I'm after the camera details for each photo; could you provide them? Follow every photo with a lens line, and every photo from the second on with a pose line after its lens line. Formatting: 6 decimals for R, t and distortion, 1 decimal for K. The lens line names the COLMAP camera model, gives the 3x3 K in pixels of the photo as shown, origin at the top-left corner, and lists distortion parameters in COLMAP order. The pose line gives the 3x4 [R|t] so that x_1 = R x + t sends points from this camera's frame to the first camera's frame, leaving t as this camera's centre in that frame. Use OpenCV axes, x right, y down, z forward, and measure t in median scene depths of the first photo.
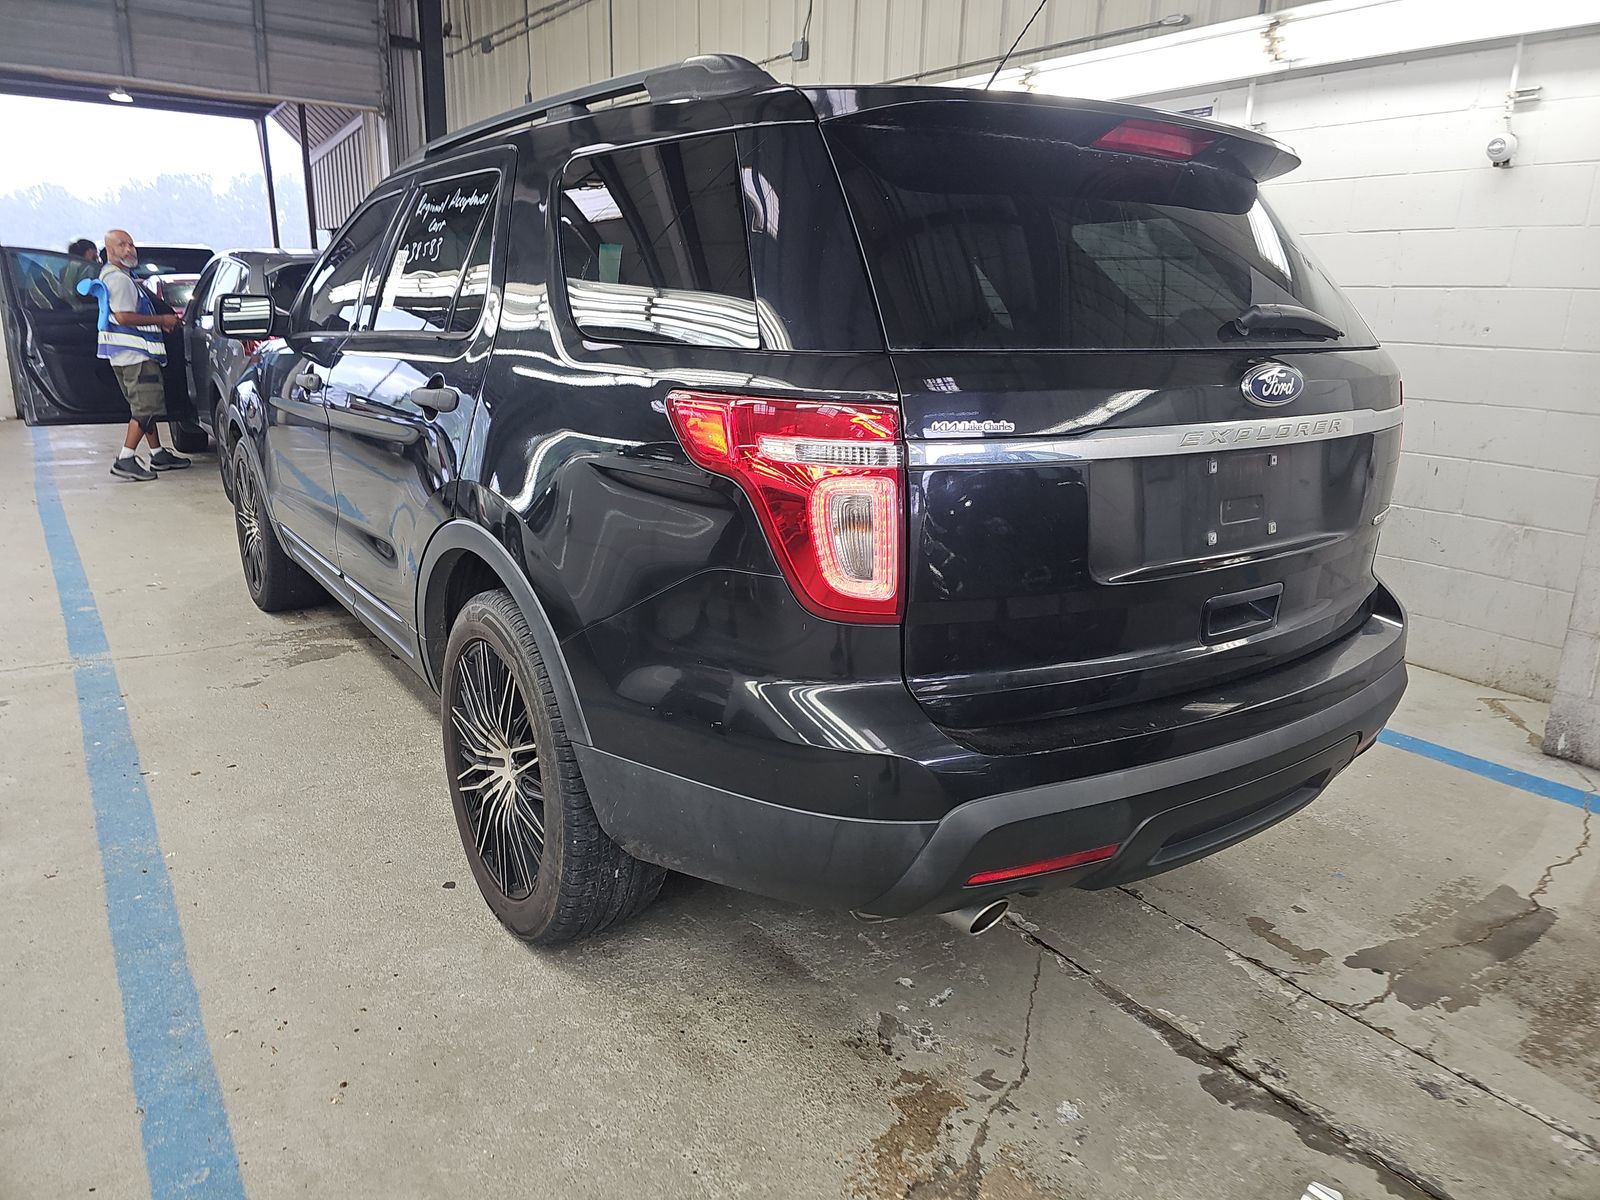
lens RADIAL K [[1063.6, 0, 822.4], [0, 1063.6, 575.3], [0, 0, 1]] dist [0.055674, -0.054166]
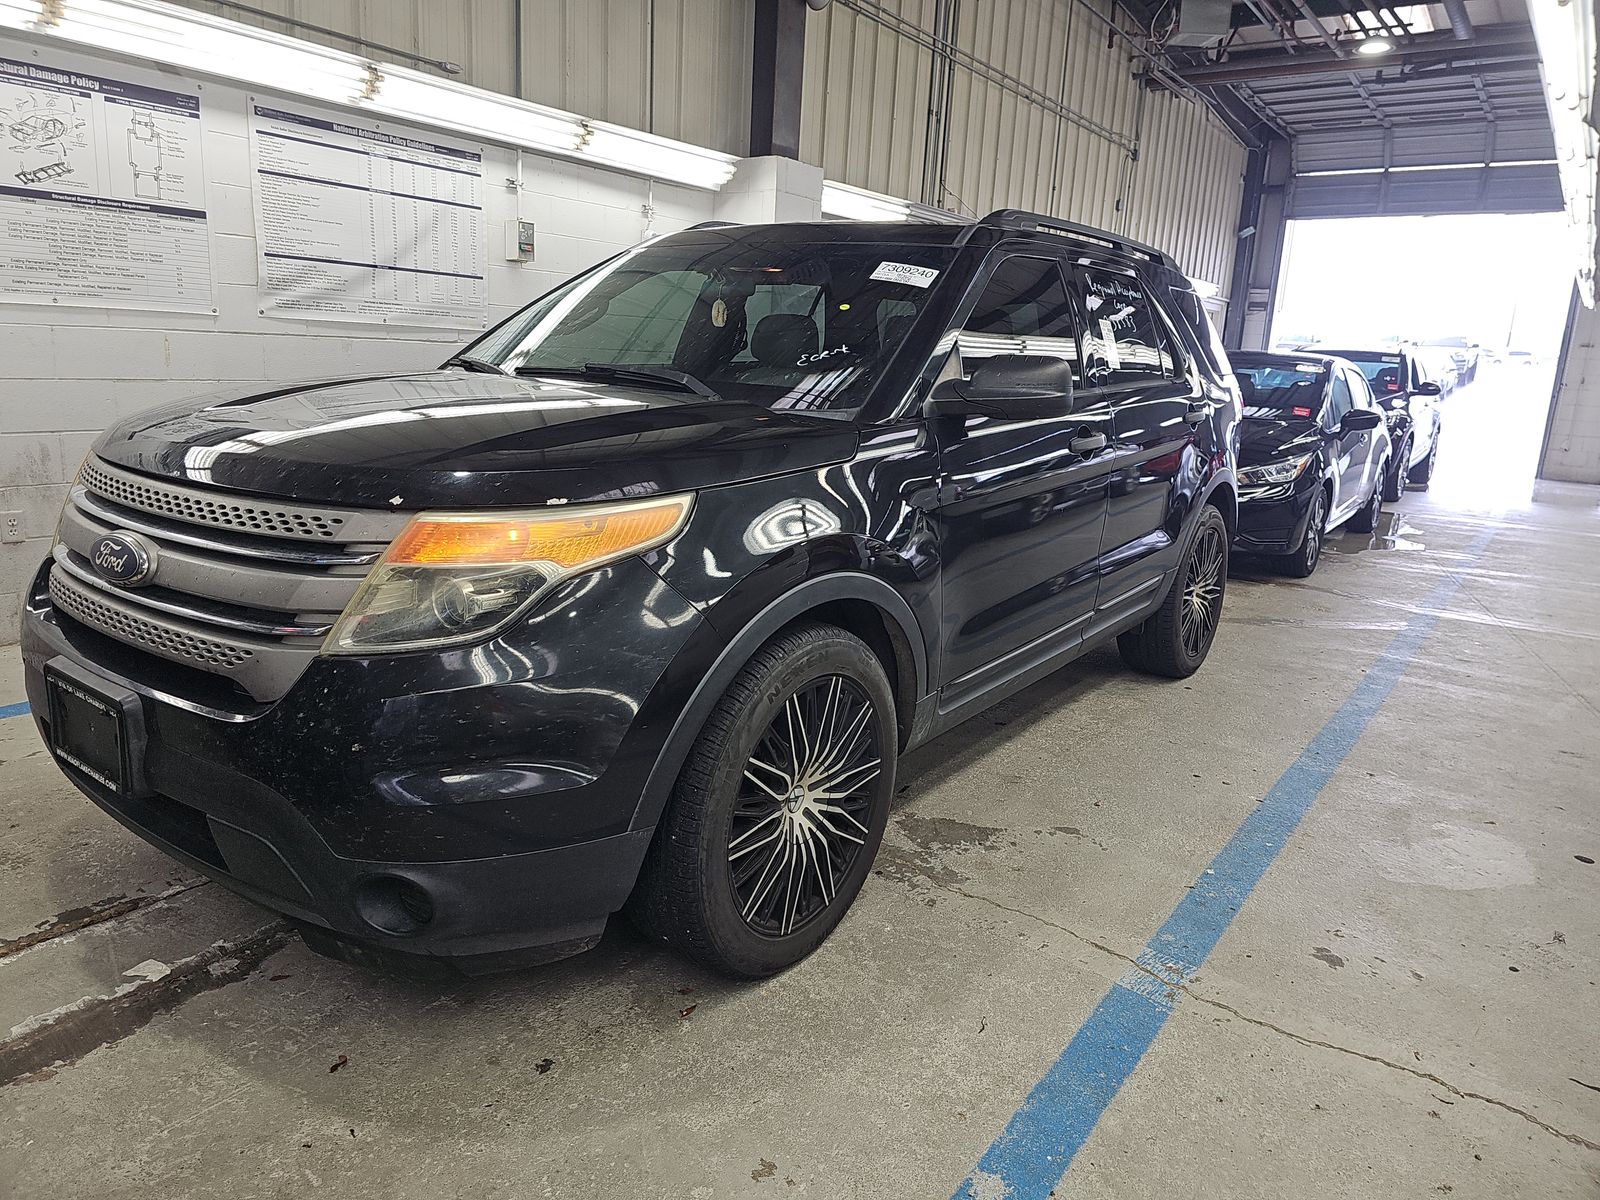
lens RADIAL K [[1063.6, 0, 767.2], [0, 1063.6, 545.6], [0, 0, 1]] dist [0.055674, -0.054166]
pose [[-0.282788, -0.219870, 0.933642, -1.765882], [0.189290, 0.941438, 0.279039, -0.556654], [-0.940319, 0.255639, -0.224608, 2.011431]]
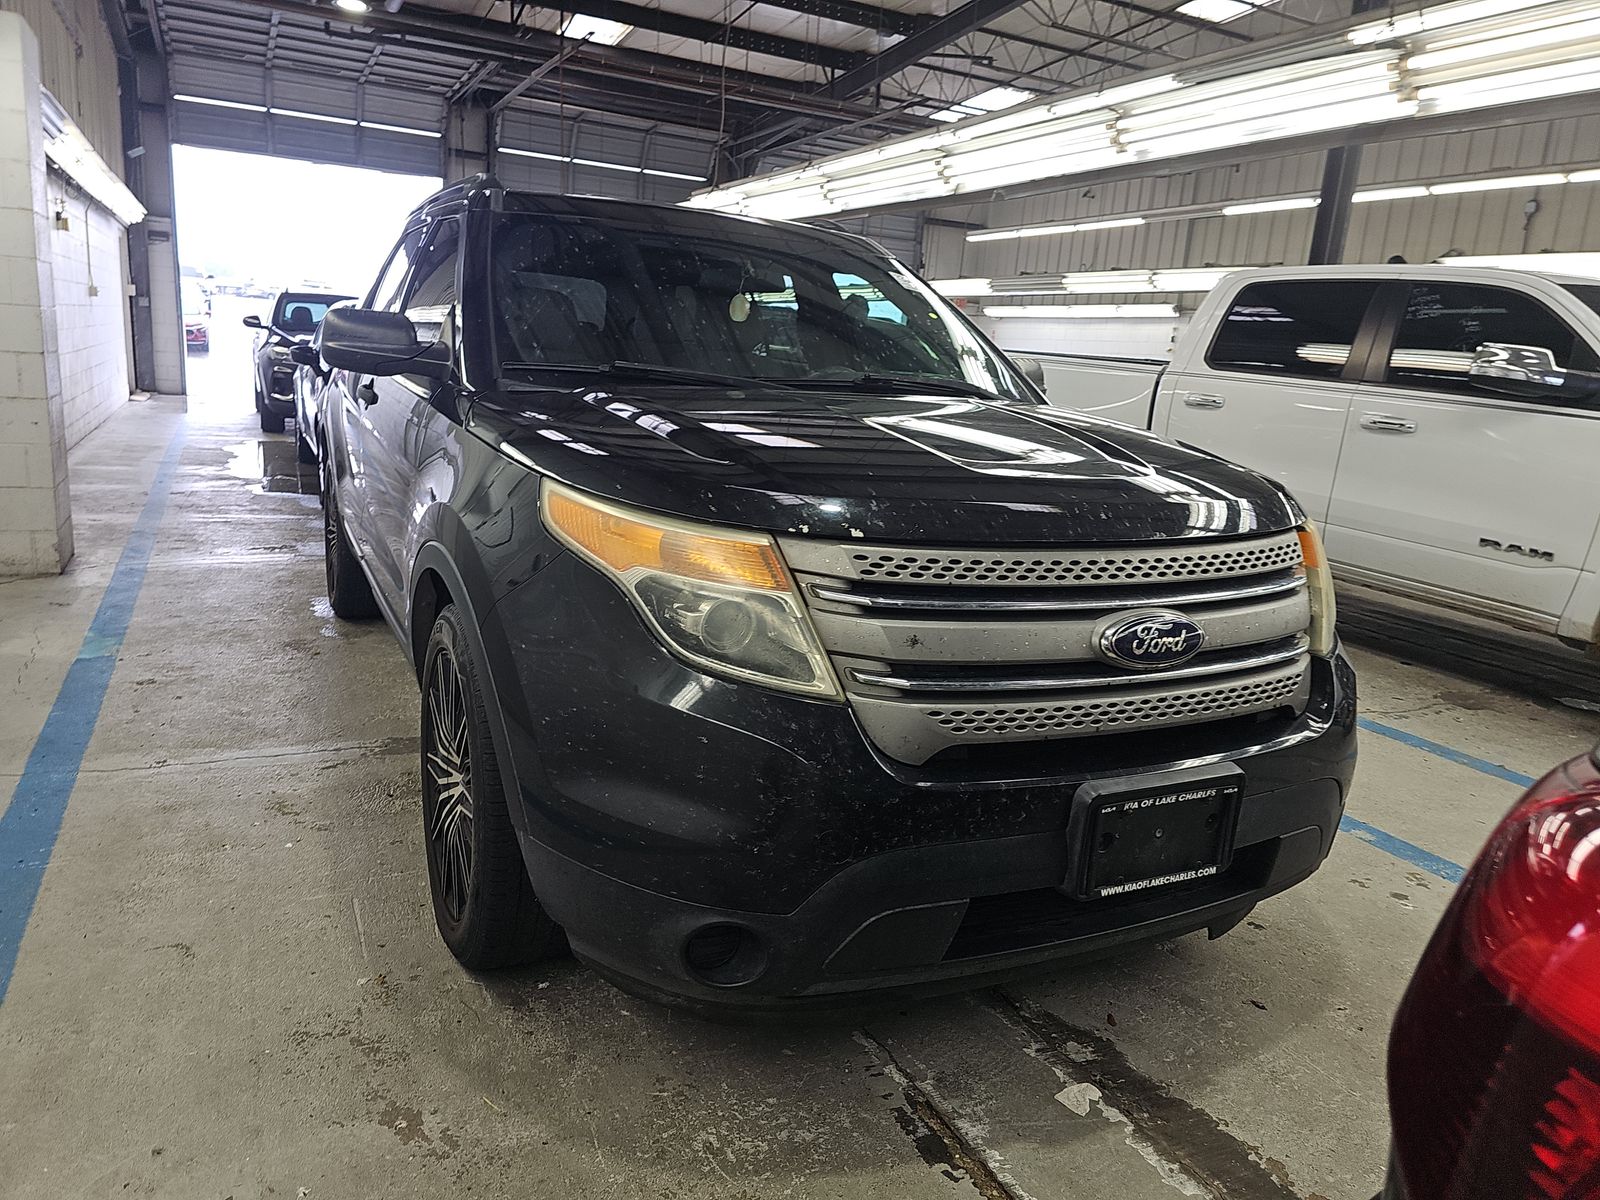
lens RADIAL K [[1063.6, 0, 779.7], [0, 1063.6, 574.7], [0, 0, 1]] dist [0.055674, -0.054166]
pose [[-0.980465, -0.128212, 0.149166, -0.717609], [-0.047849, 0.891054, 0.451368, -0.764854], [-0.190786, 0.435413, -0.879782, 2.954365]]
